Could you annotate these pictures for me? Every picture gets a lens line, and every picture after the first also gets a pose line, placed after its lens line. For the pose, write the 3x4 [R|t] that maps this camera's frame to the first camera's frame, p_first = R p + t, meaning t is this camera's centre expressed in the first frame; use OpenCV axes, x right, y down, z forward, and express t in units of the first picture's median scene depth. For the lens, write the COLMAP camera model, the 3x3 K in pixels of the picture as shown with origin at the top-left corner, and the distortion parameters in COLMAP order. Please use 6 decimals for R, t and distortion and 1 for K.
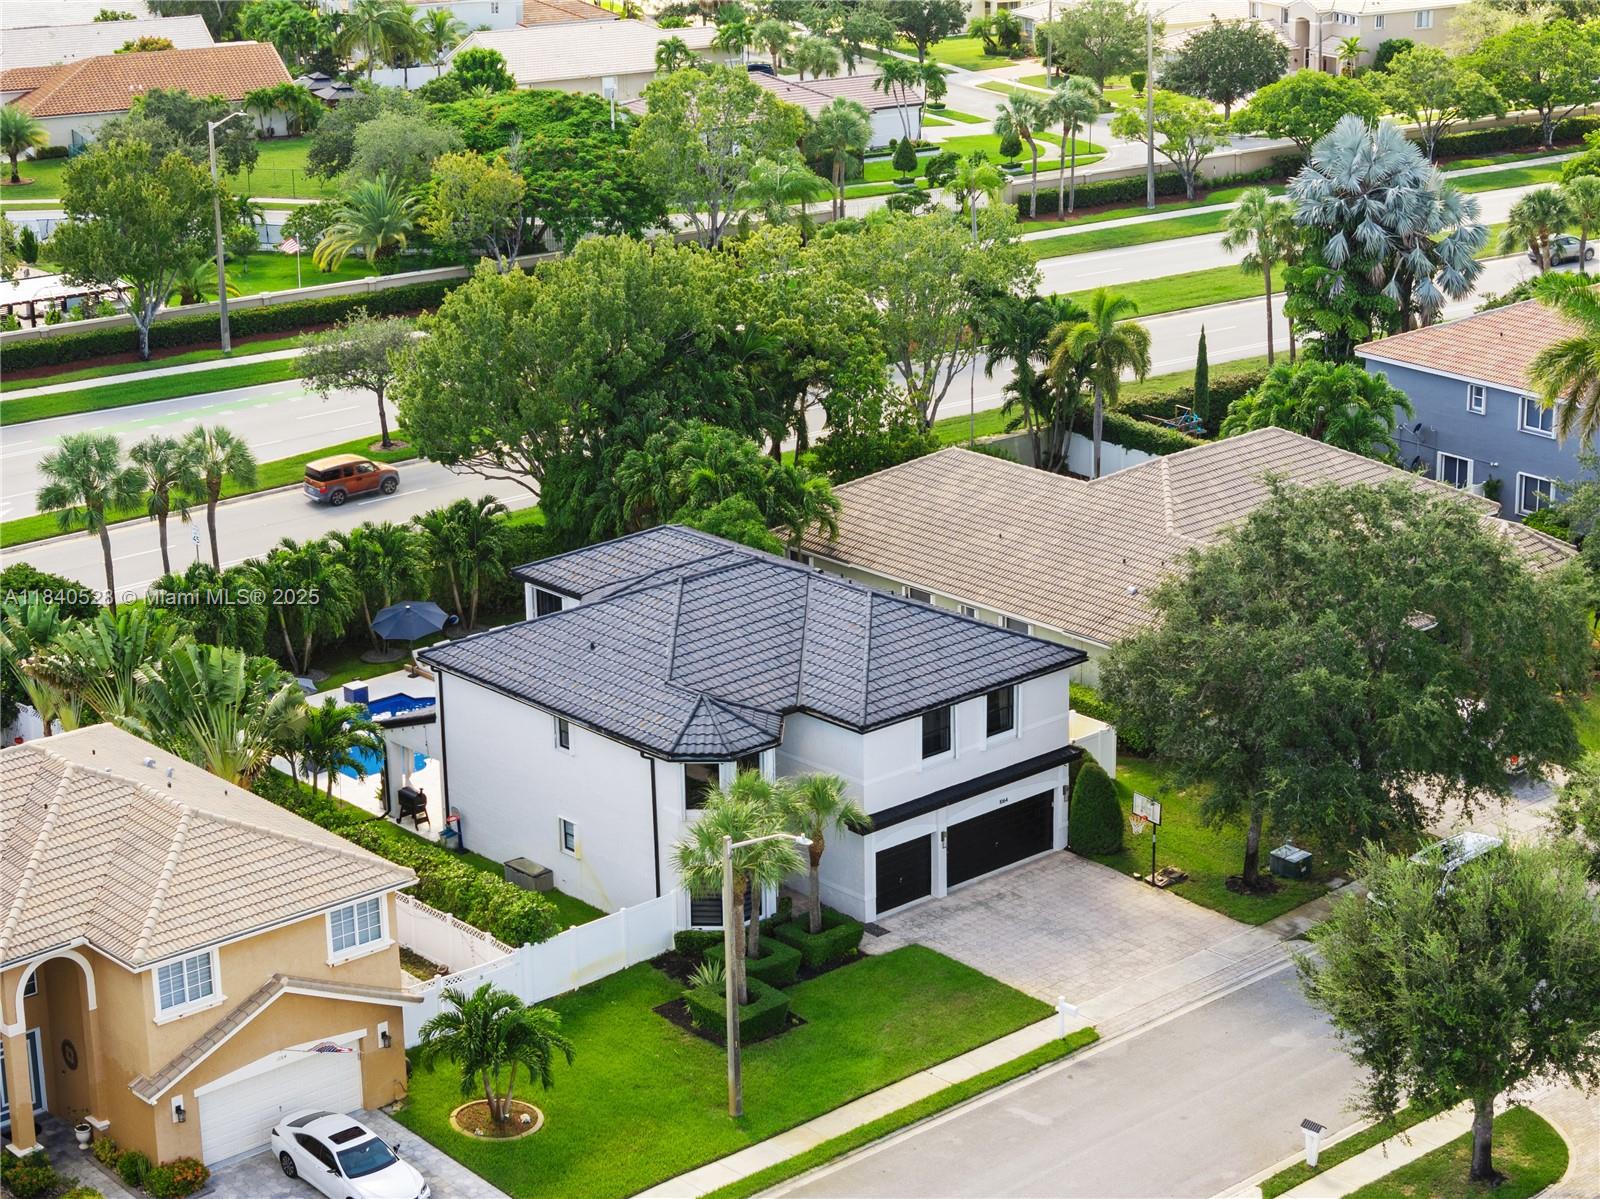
lens RADIAL K [[3194.2, 0, 800.0], [0, 3194.2, 599.5], [0, 0, 1]] dist [-0.074890, -0.084830]
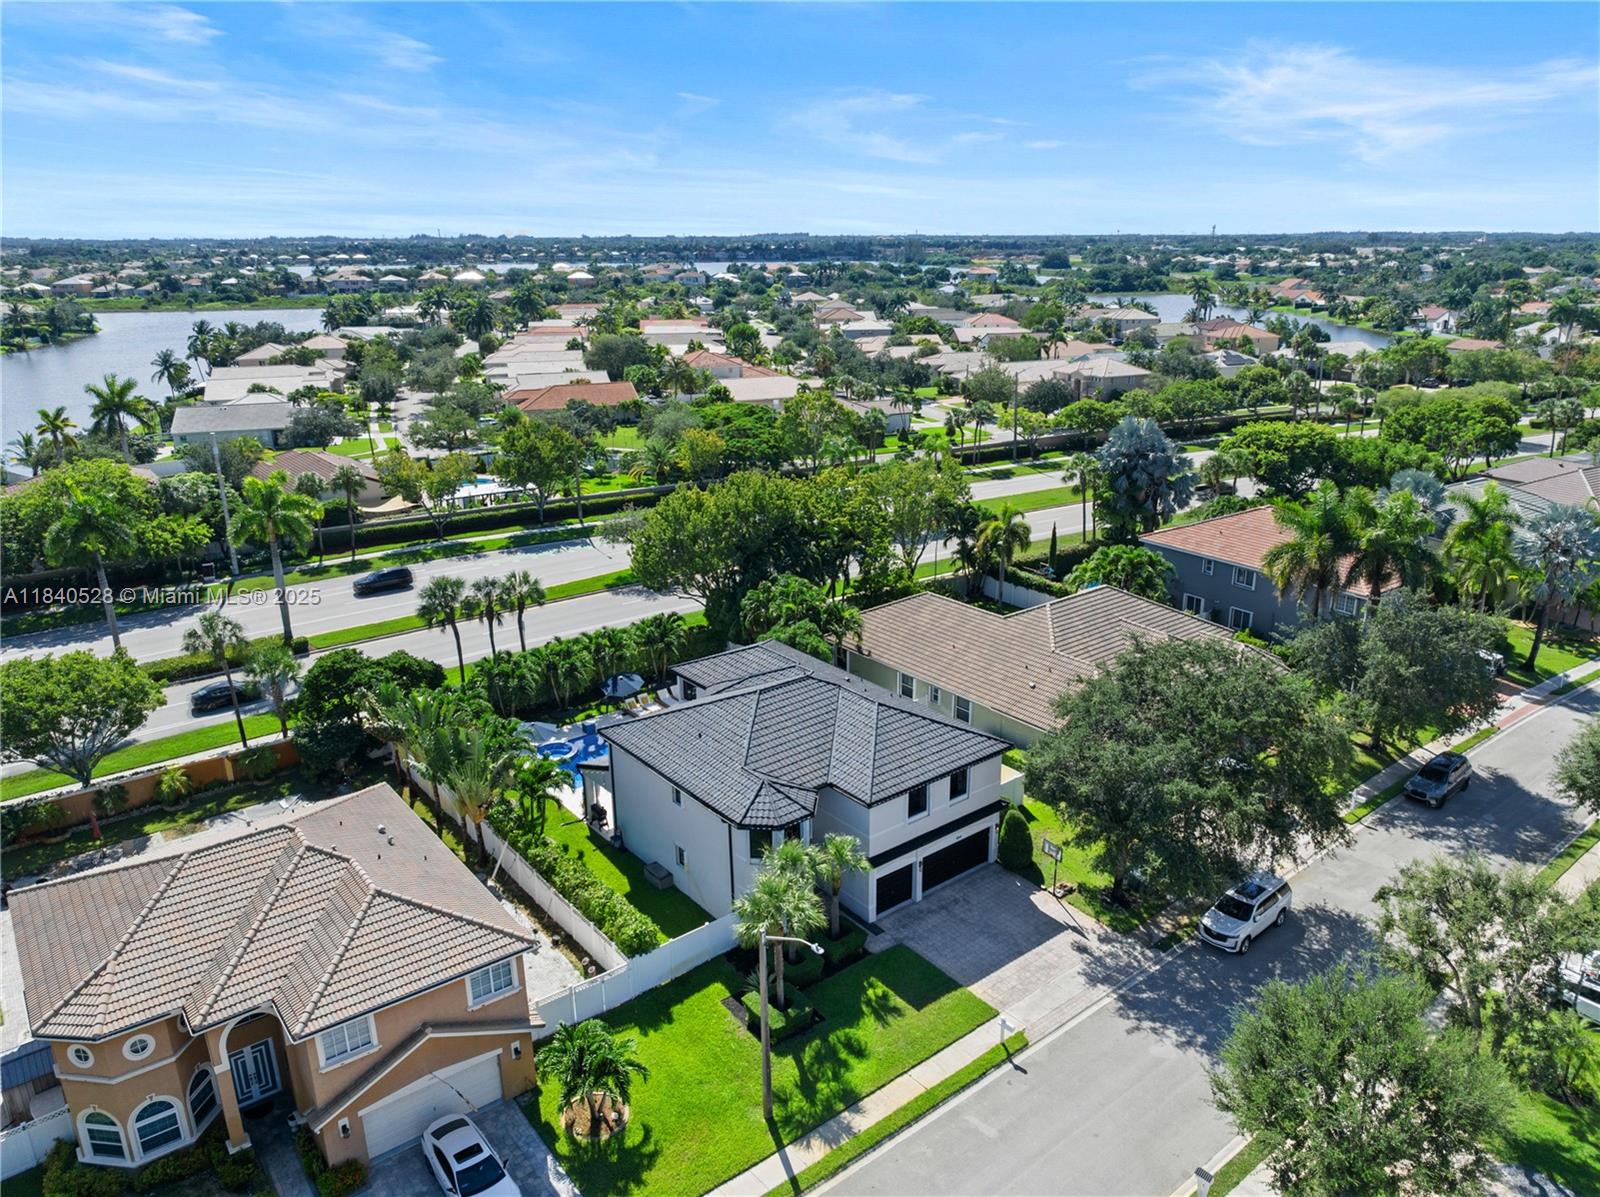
lens RADIAL K [[1121.5, 0, 800.0], [0, 1121.5, 598.5], [0, 0, 1]] dist [0.000378, -0.001779]
pose [[0.998228, 0.025625, -0.053697, 0.009863], [-0.025397, 0.999665, 0.004933, -0.045628], [0.053806, -0.003560, 0.998545, 0.360338]]
